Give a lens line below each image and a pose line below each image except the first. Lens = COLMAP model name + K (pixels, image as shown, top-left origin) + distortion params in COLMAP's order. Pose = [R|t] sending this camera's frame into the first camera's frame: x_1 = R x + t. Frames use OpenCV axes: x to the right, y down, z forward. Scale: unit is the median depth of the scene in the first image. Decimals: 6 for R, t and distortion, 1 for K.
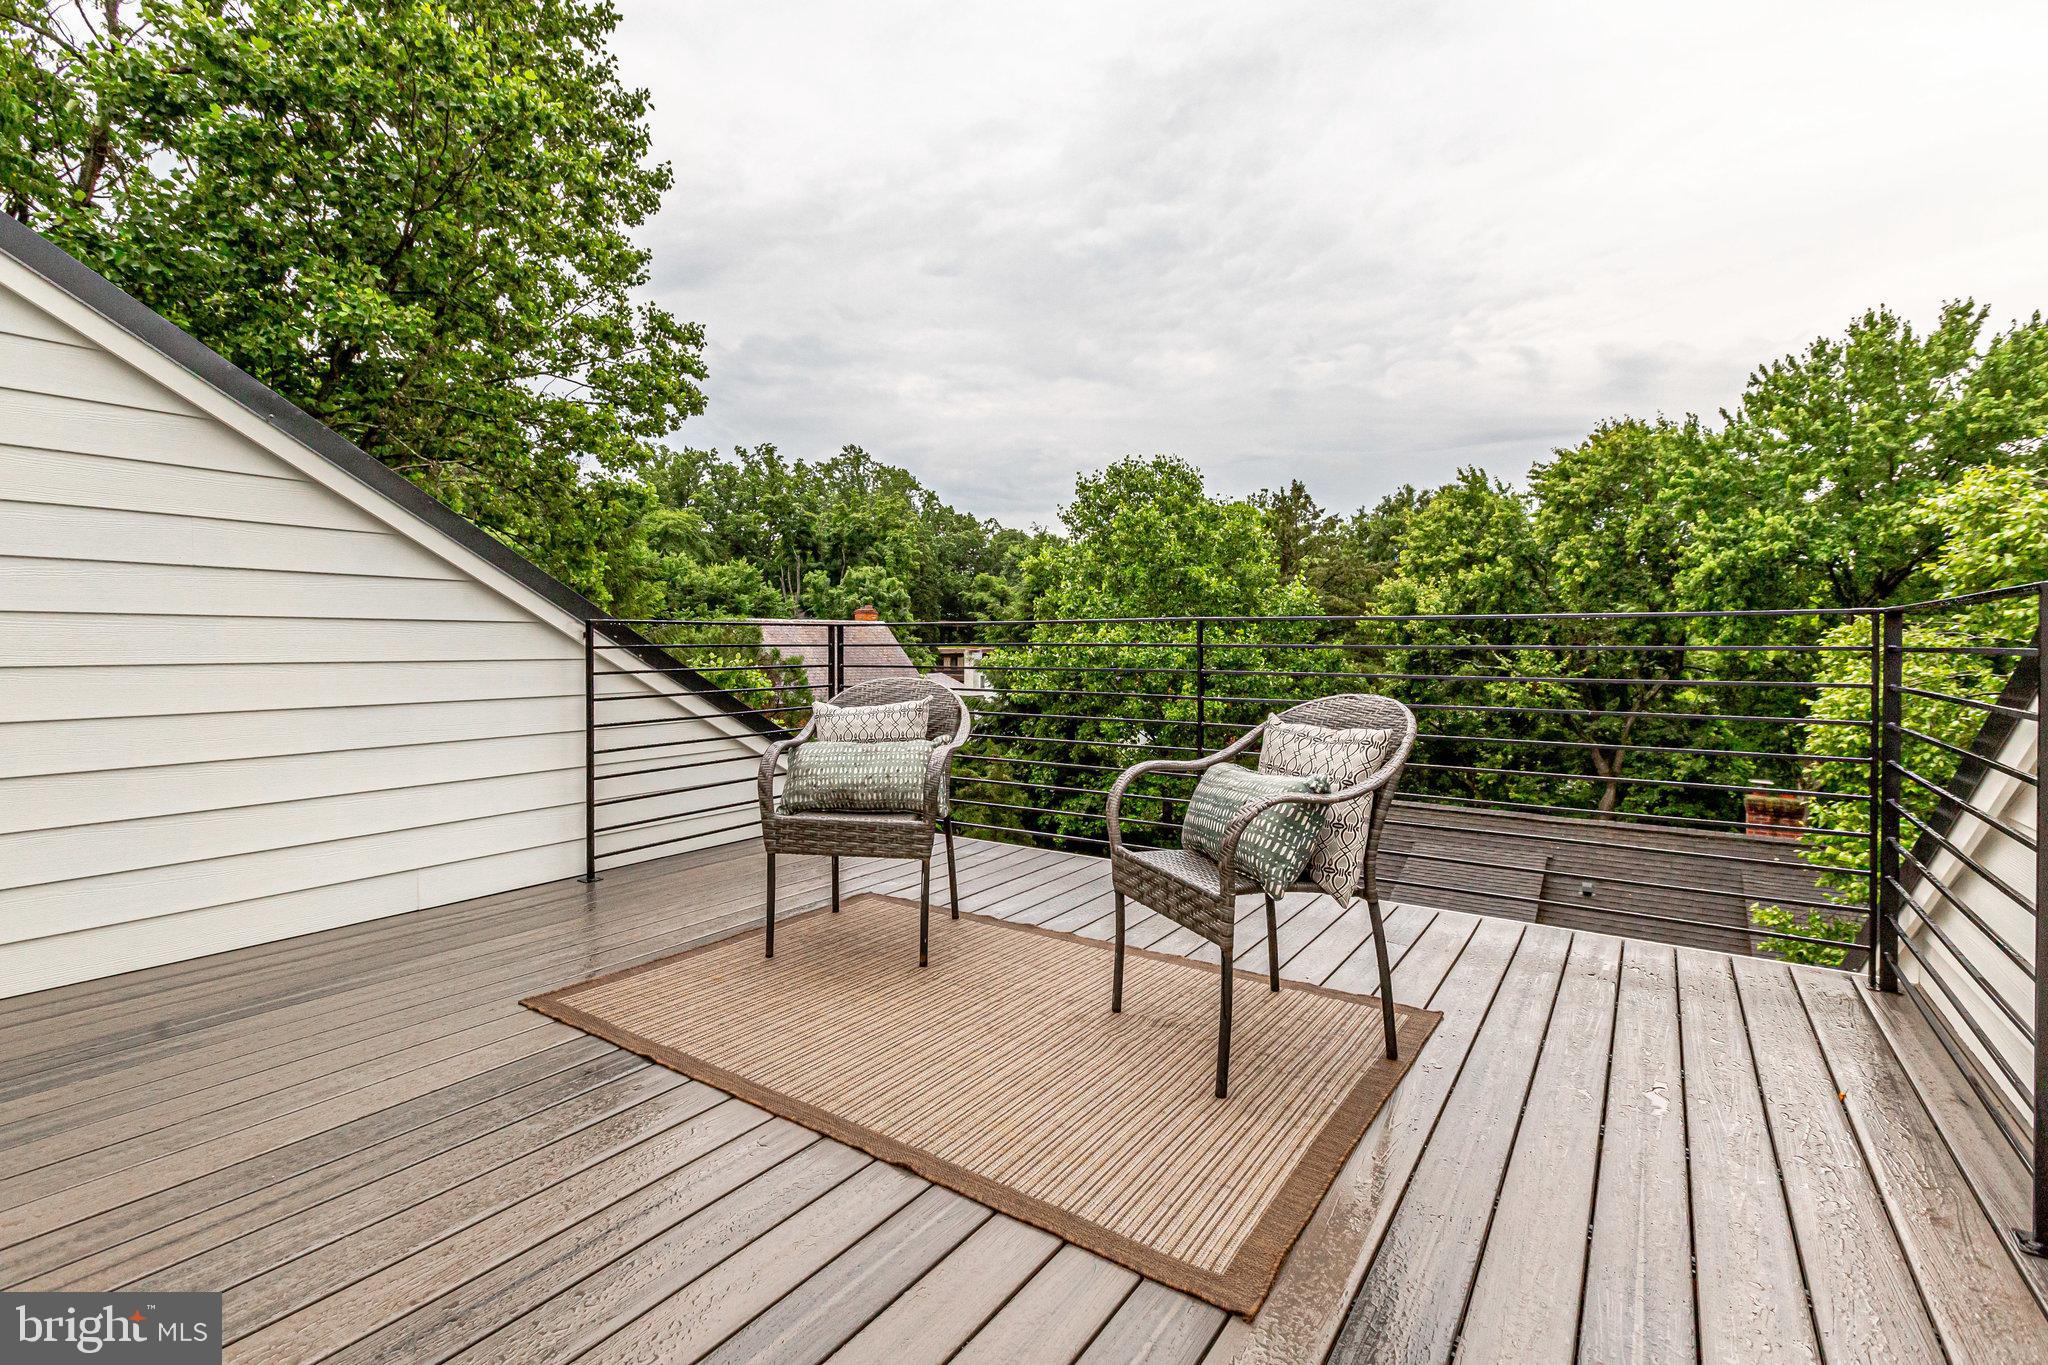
lens RADIAL K [[938.3, 0, 1021.0], [0, 938.3, 638.9], [0, 0, 1]] dist [0.000629, -0.000196]
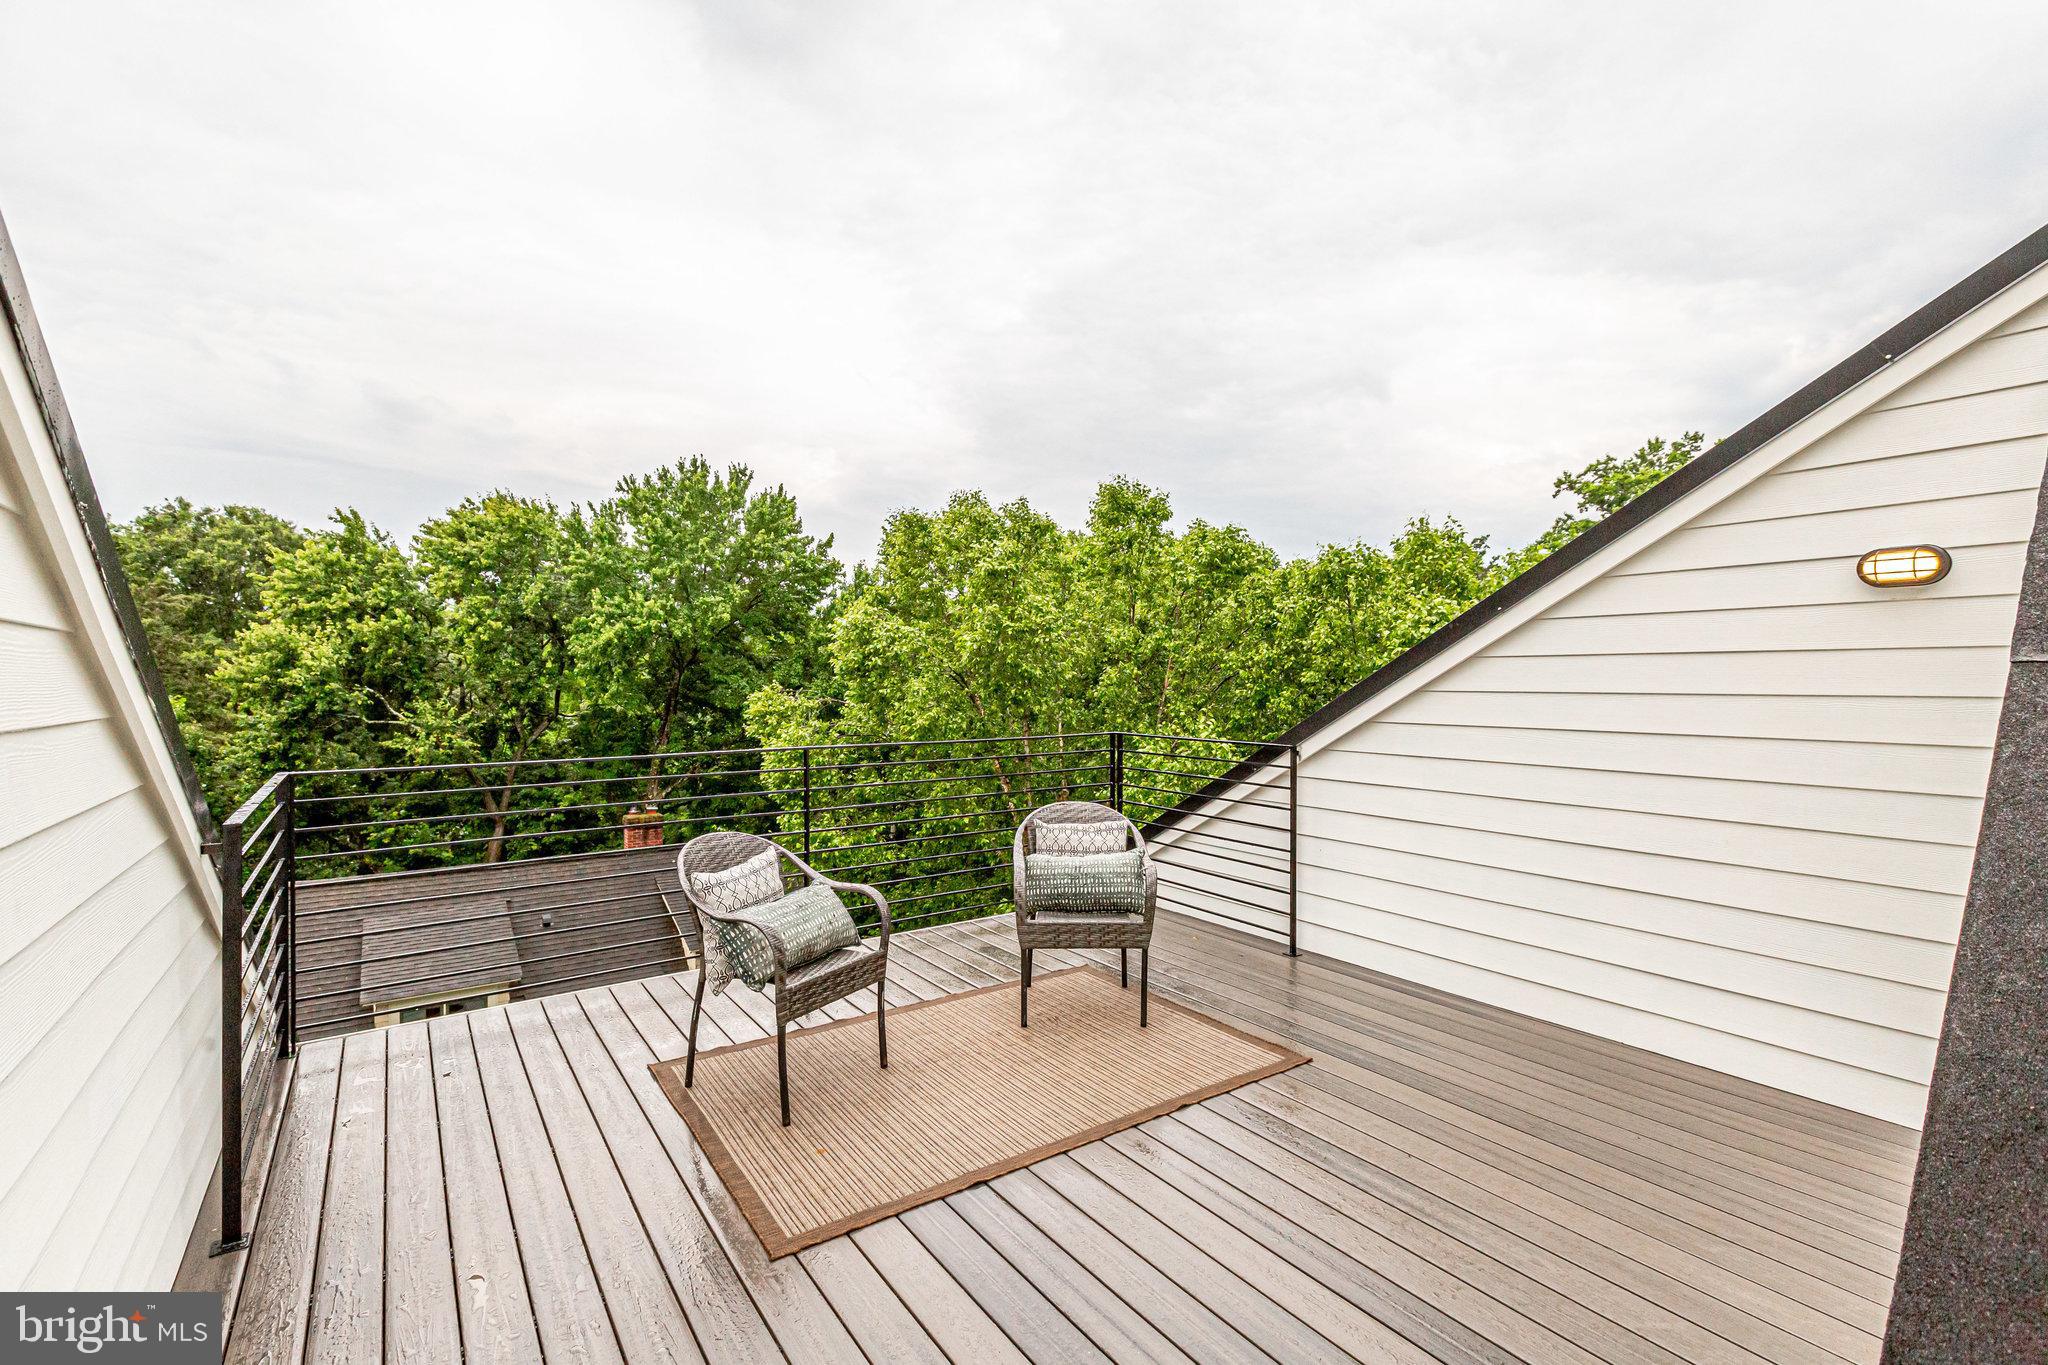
lens RADIAL K [[905.1, 0, 1024.0], [0, 905.1, 682.5], [0, 0, 1]] dist [0.001141, 0.000126]
pose [[0.349642, -0.007513, 0.936853, -0.155073], [-0.002467, 0.999957, 0.008939, -0.022122], [-0.936880, -0.005437, 0.349609, 0.057386]]
